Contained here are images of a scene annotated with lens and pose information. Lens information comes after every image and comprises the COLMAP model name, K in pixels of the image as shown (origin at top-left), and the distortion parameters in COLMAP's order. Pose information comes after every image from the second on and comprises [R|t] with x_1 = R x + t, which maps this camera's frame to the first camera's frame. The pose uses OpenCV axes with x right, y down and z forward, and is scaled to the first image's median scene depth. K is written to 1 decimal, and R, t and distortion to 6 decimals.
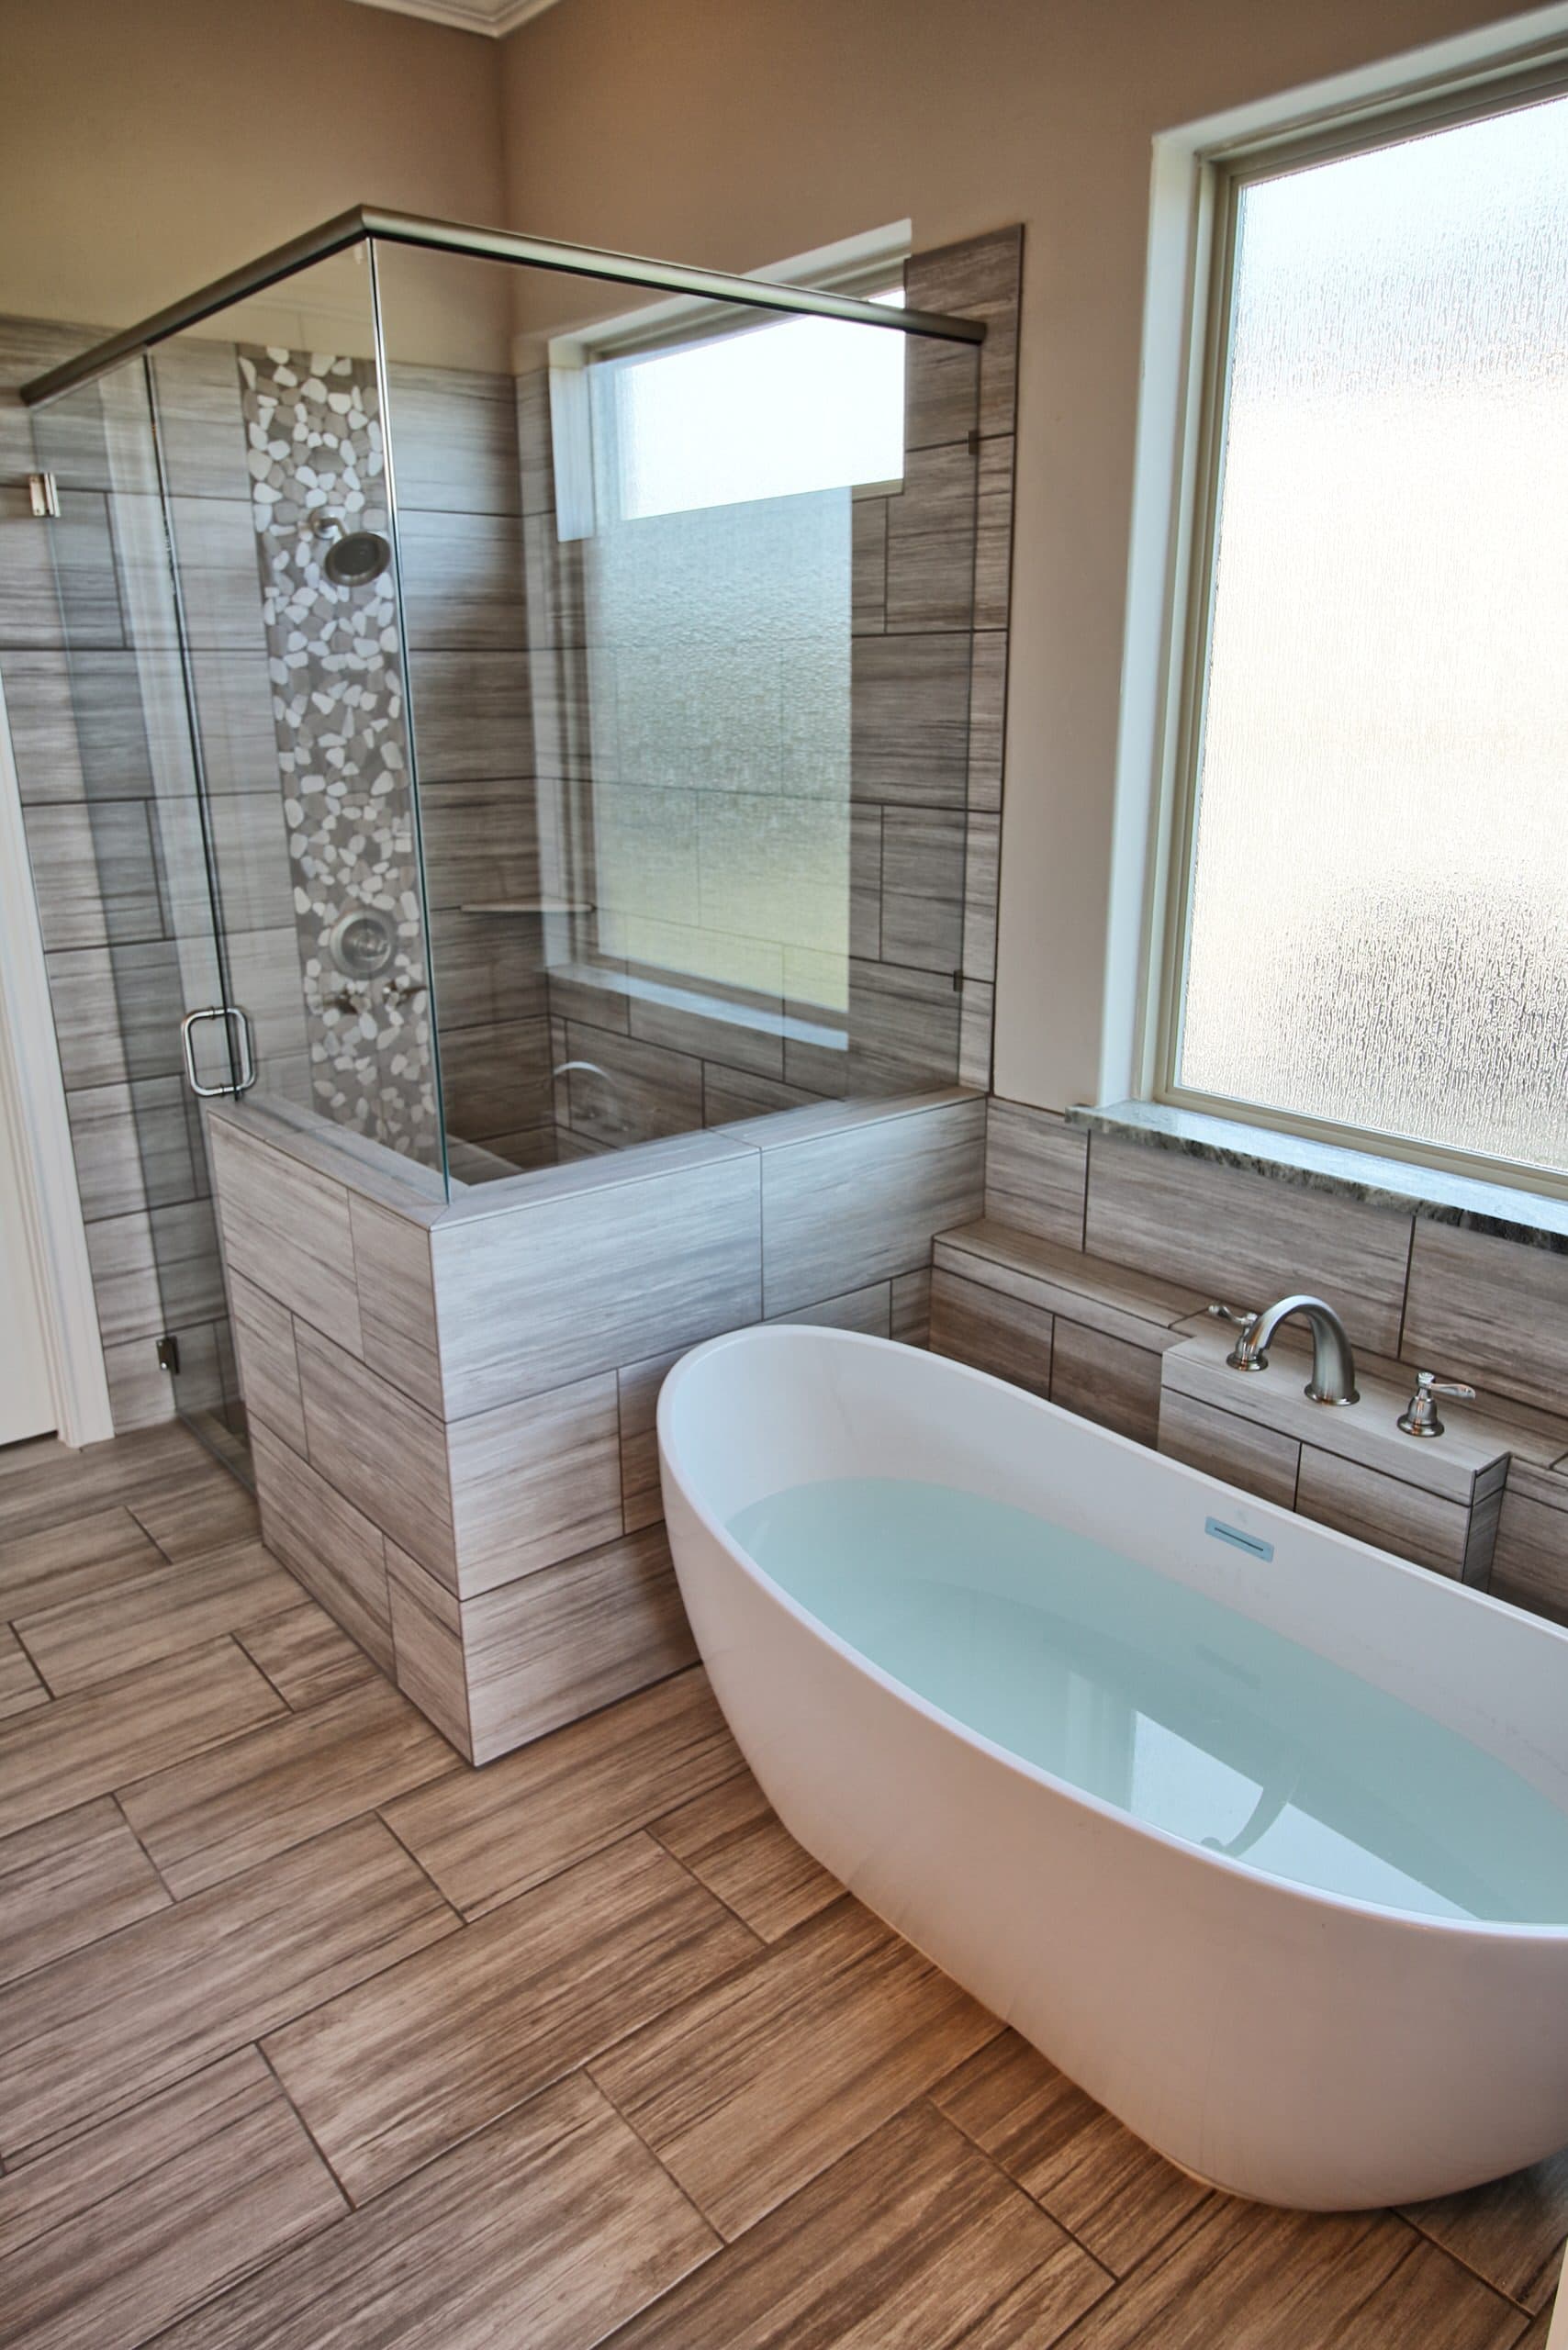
lens RADIAL K [[1550.7, 0, 778.7], [0, 1550.7, 1178.3], [0, 0, 1]] dist [0.014969, -0.002958]
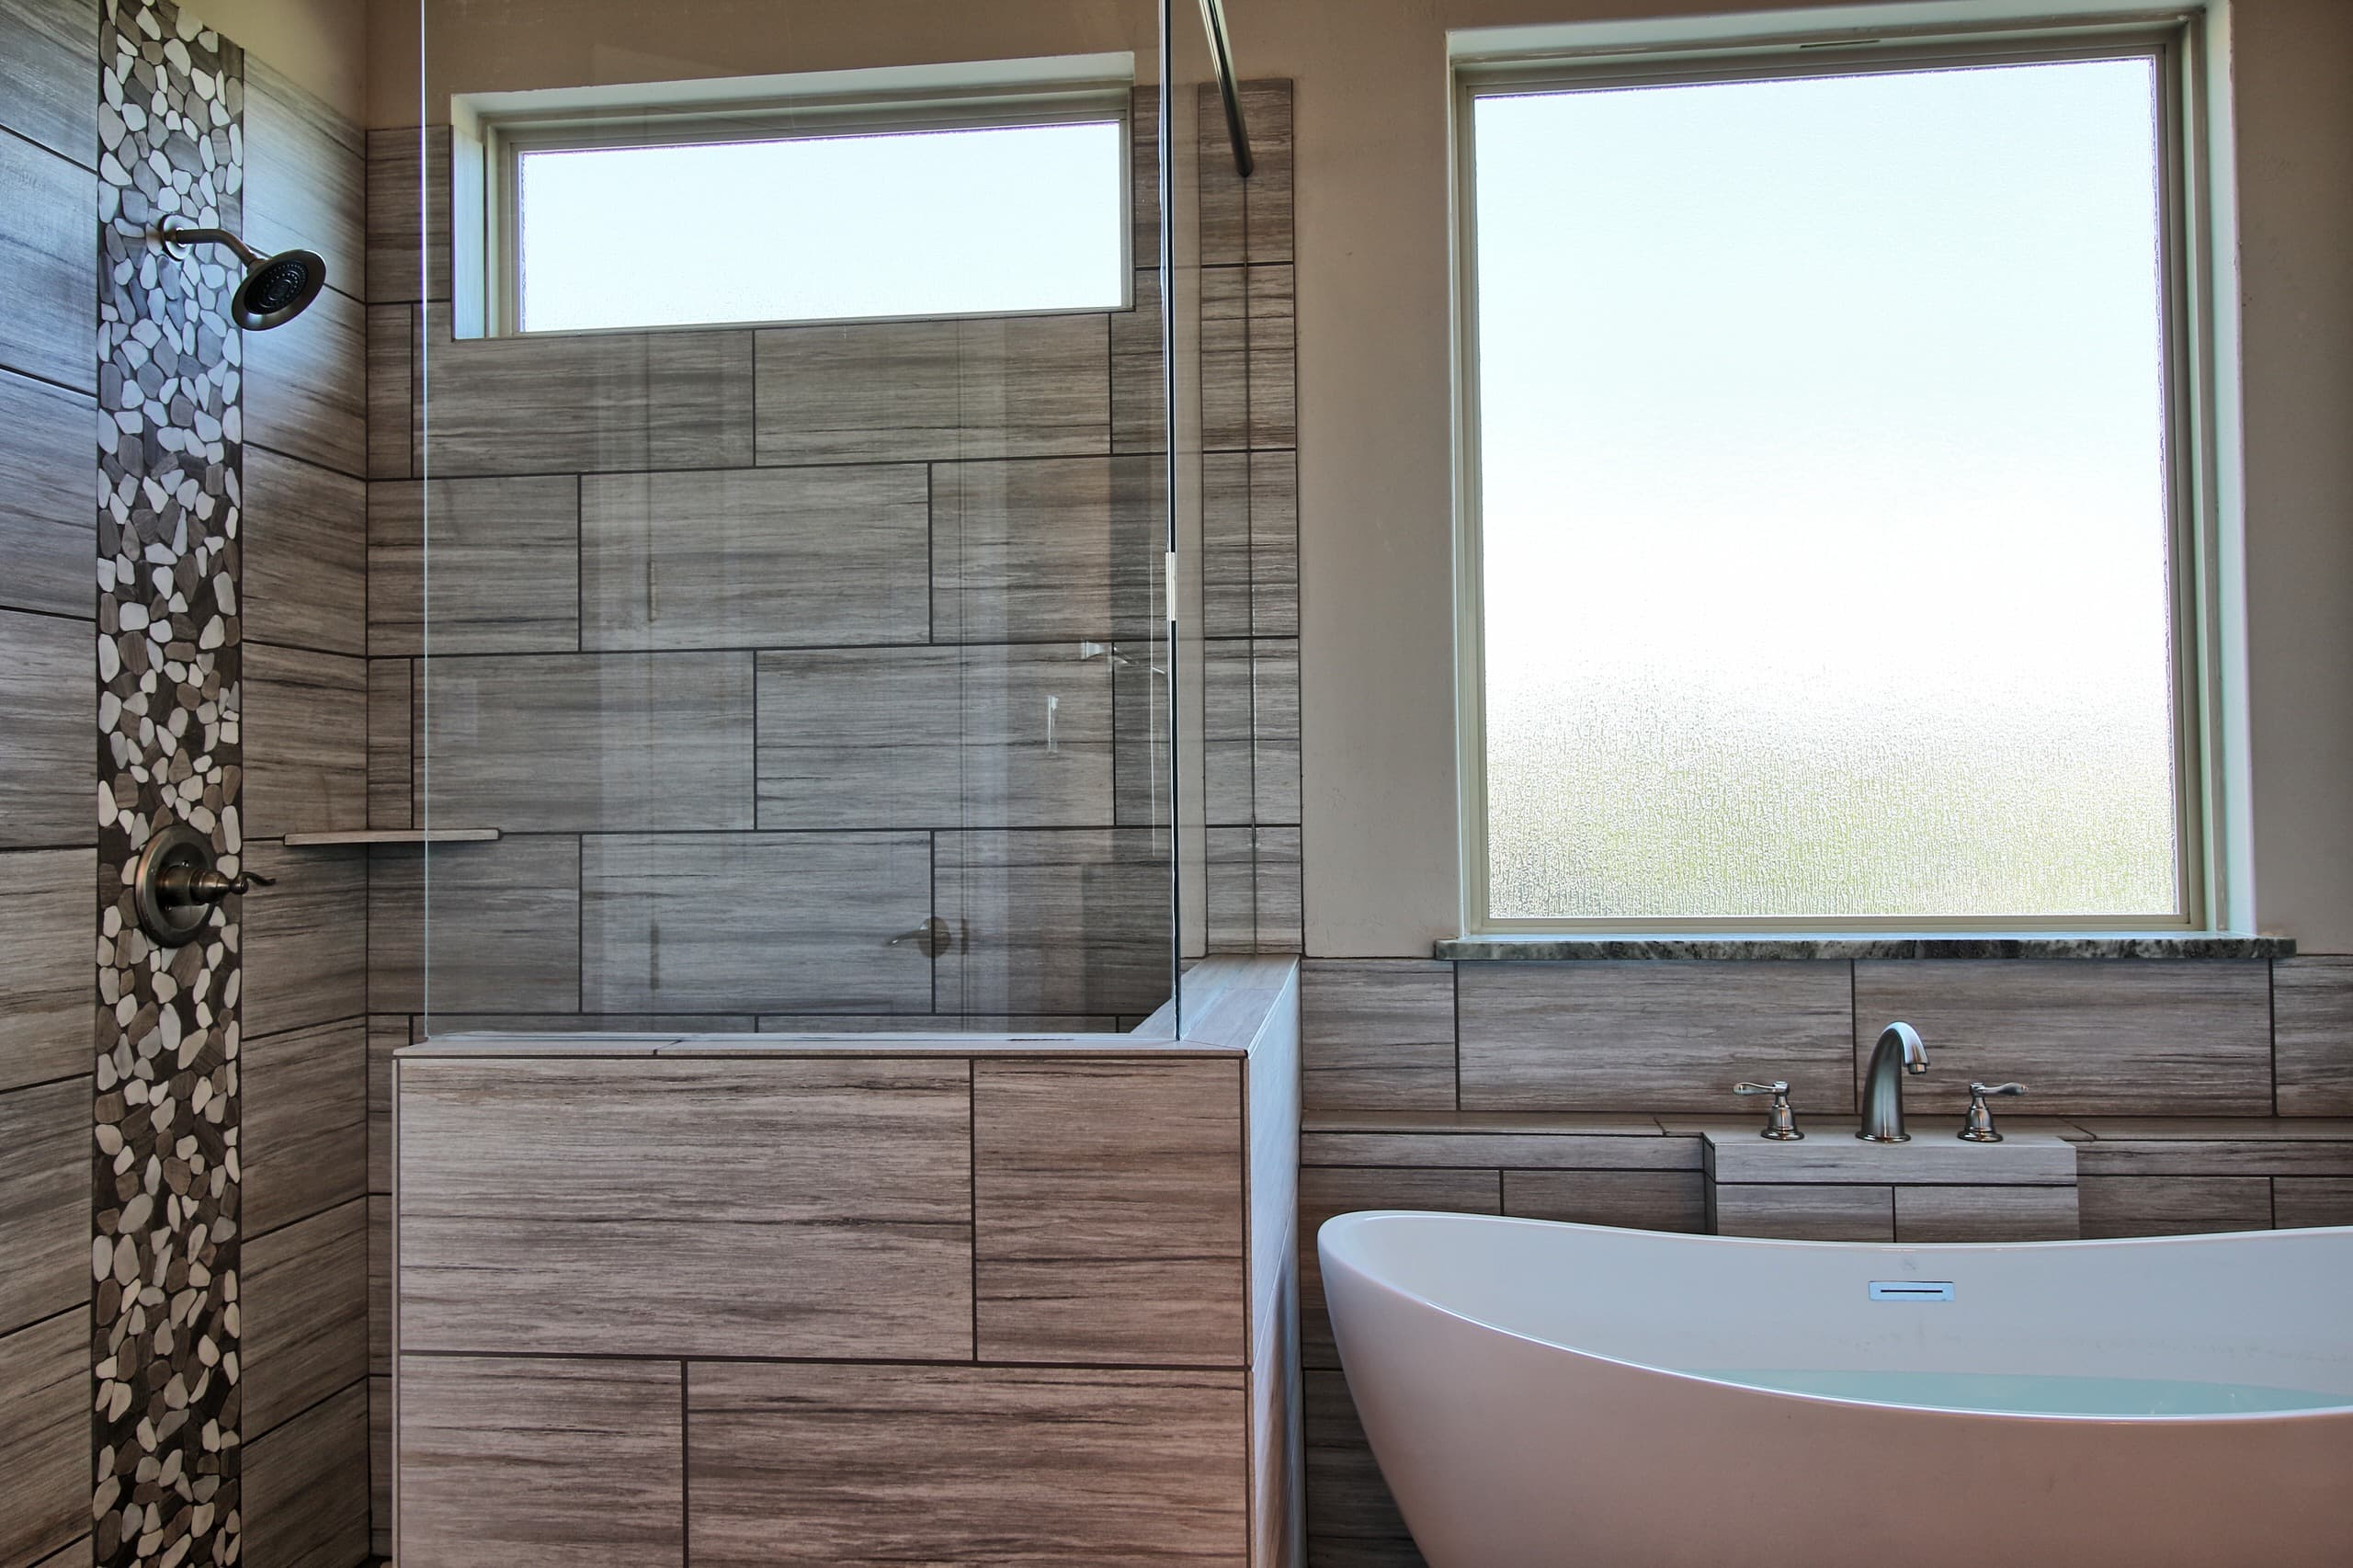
lens RADIAL K [[1831.4, 0, 1174.1], [0, 1831.4, 767.9], [0, 0, 1]] dist [0.015394, -0.003984]
pose [[0.714707, 0.015355, 0.699256, -0.632170], [0.218430, 0.944855, -0.244004, 0.080337], [-0.664441, 0.327130, 0.671940, 0.333937]]
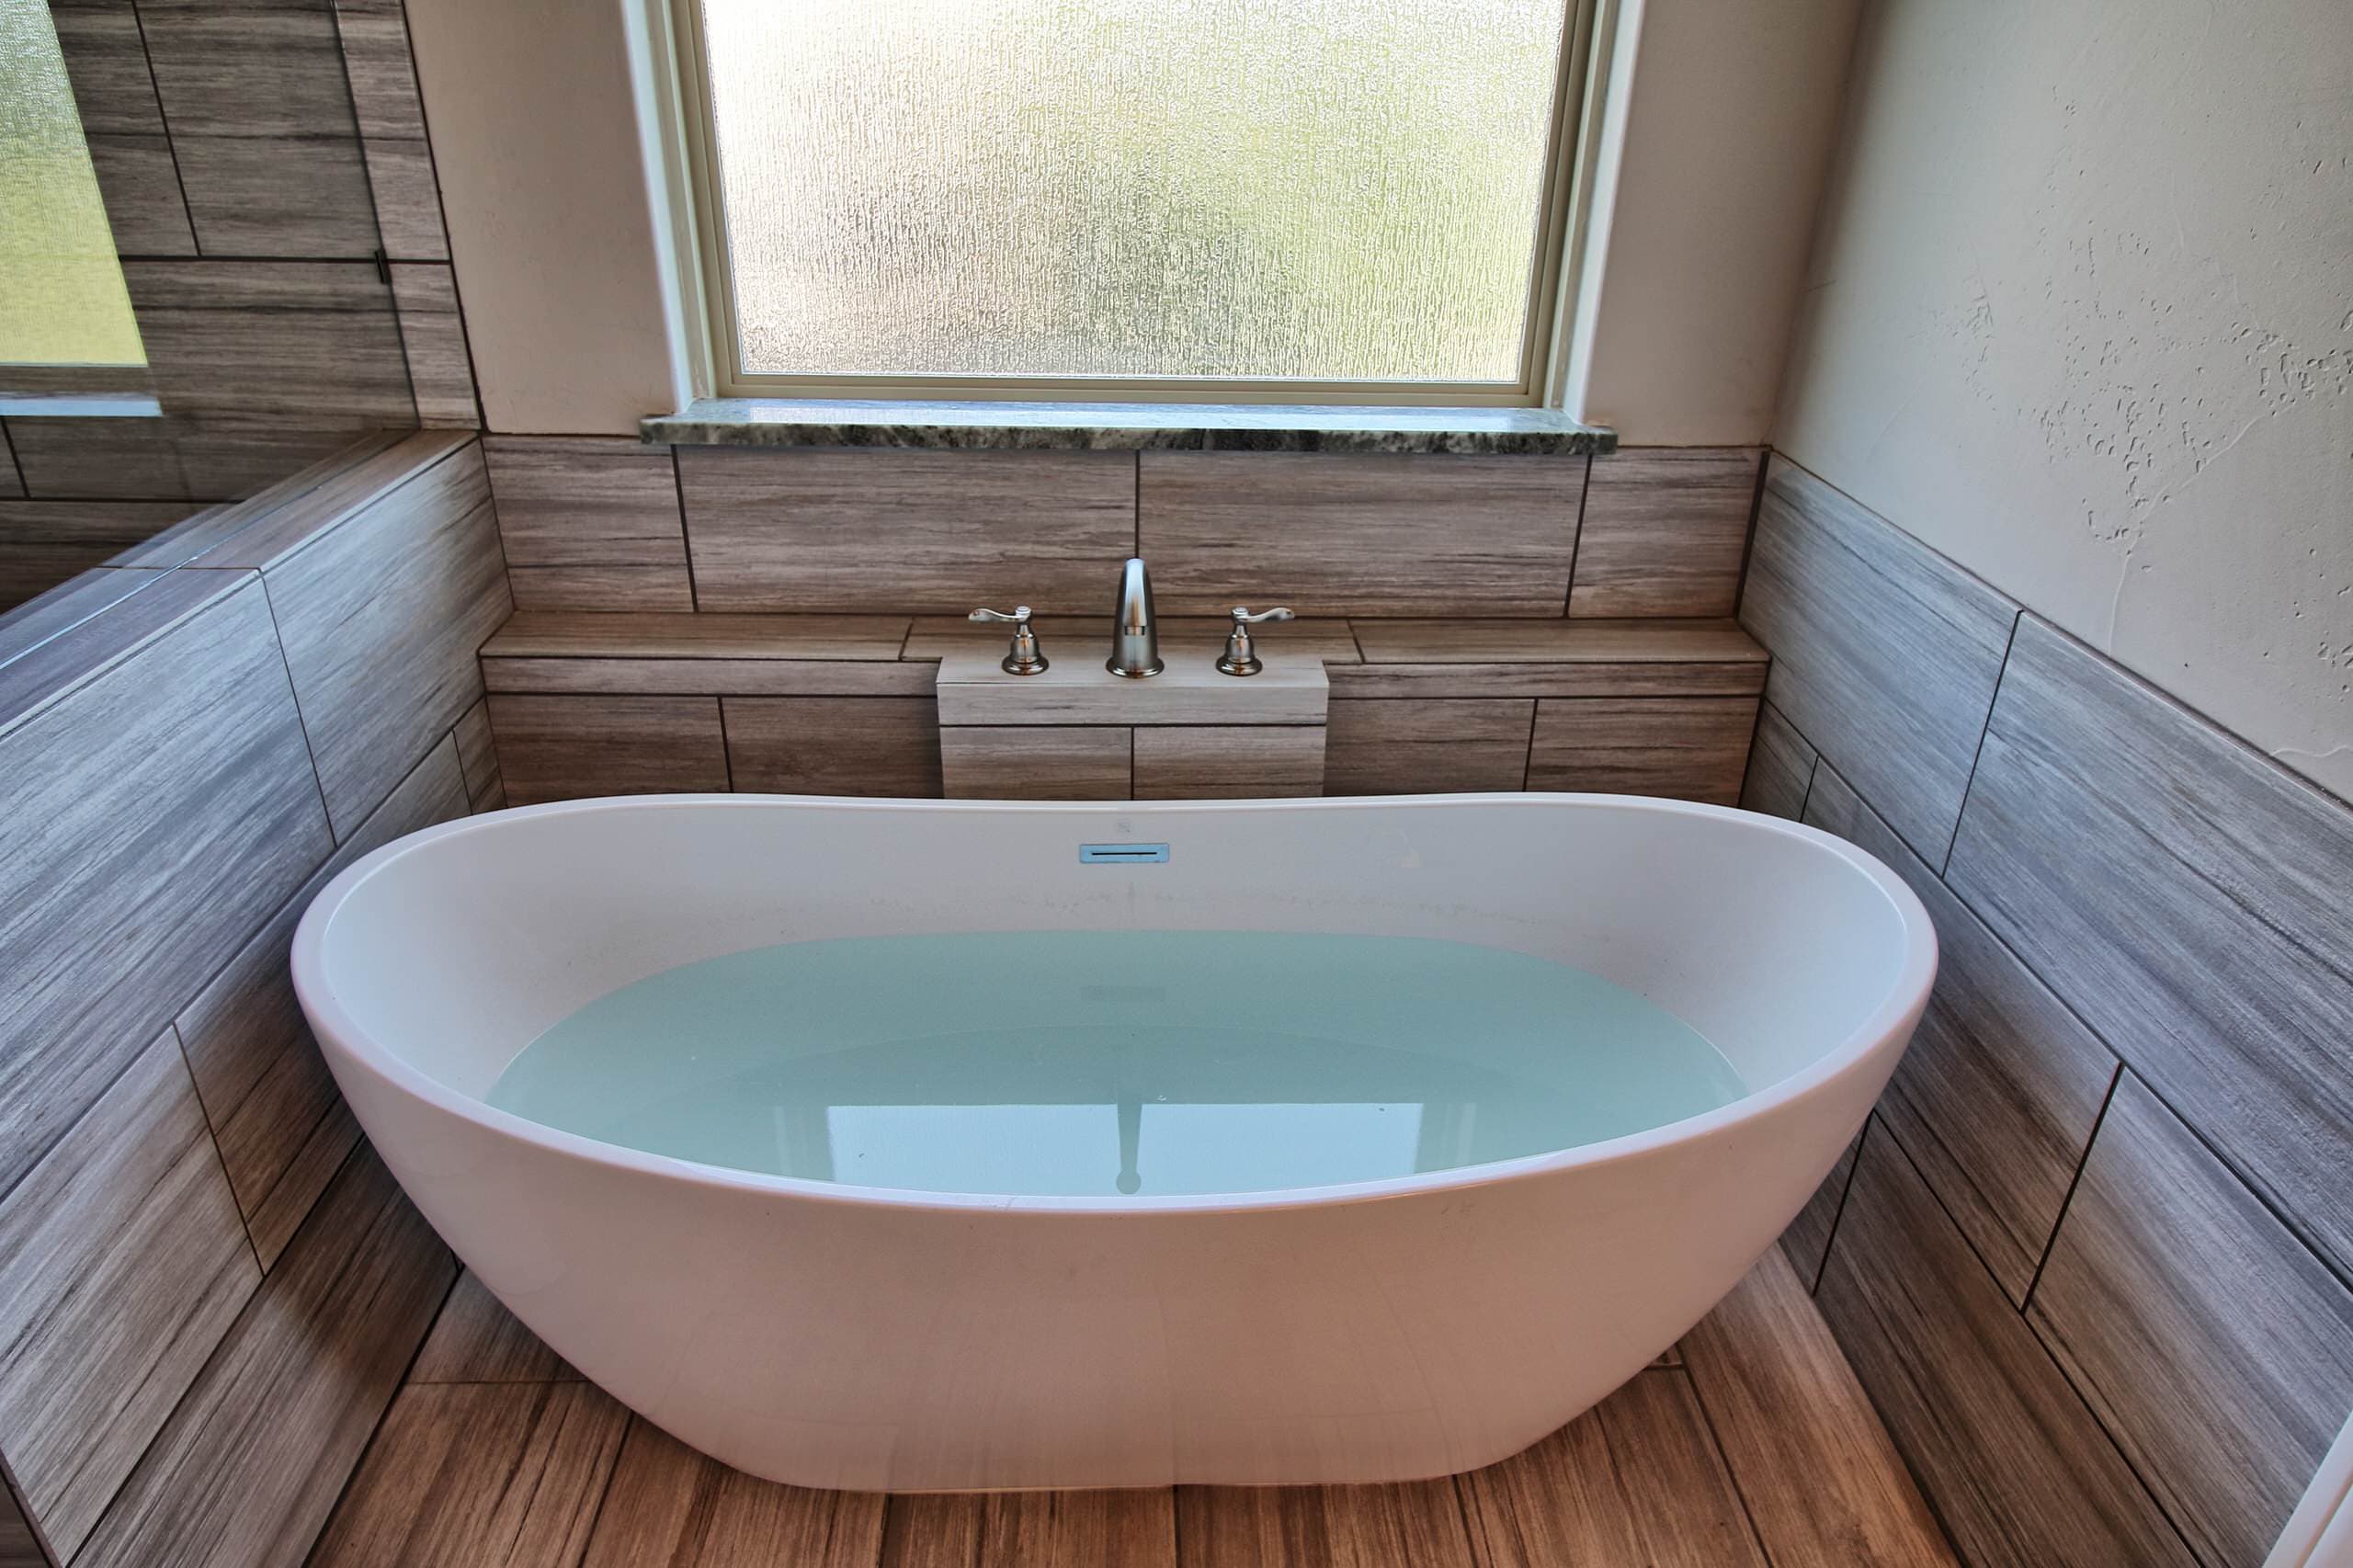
lens RADIAL K [[1422.9, 0, 1160.8], [0, 1422.9, 771.7], [0, 0, 1]] dist [0.004868, -0.007744]
pose [[0.606821, -0.341311, 0.717827, -0.191326], [0.218326, 0.939947, 0.262361, -0.012460], [-0.764266, -0.002486, 0.644896, 0.359235]]
